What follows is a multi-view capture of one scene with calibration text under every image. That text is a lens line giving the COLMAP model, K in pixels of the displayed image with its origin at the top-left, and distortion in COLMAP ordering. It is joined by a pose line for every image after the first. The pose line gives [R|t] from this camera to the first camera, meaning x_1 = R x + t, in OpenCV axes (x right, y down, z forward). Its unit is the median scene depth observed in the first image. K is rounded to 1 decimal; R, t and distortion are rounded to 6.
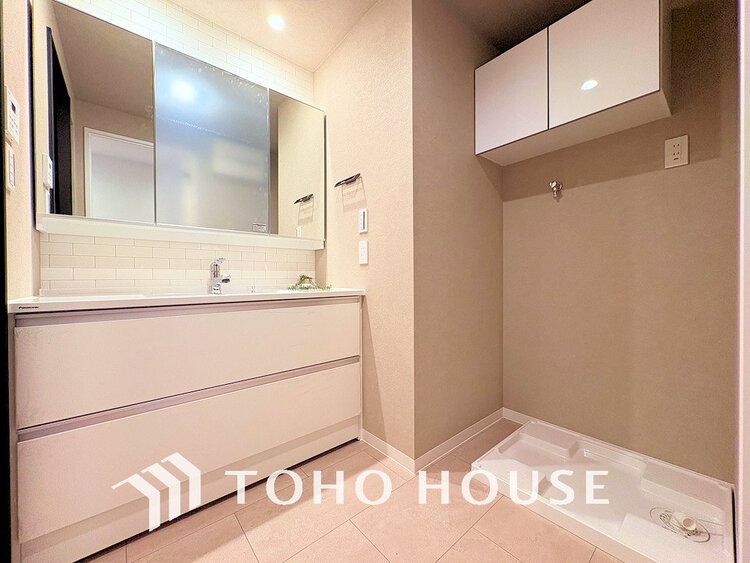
lens RADIAL K [[298.3, 0, 375.0], [0, 298.3, 281.5], [0, 0, 1]] dist [-0.001200, -0.000232]
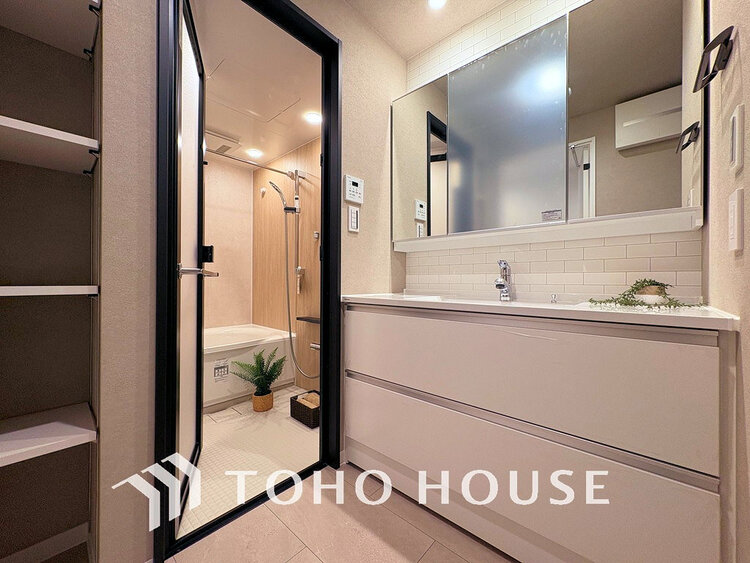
lens RADIAL K [[298.3, 0, 375.0], [0, 298.3, 281.5], [0, 0, 1]] dist [-0.001200, -0.000232]
pose [[0.132283, 0.007809, -0.991181, 0.345082], [-0.014510, 0.999877, 0.005941, -0.018670], [0.991106, 0.013596, 0.132380, 0.580187]]
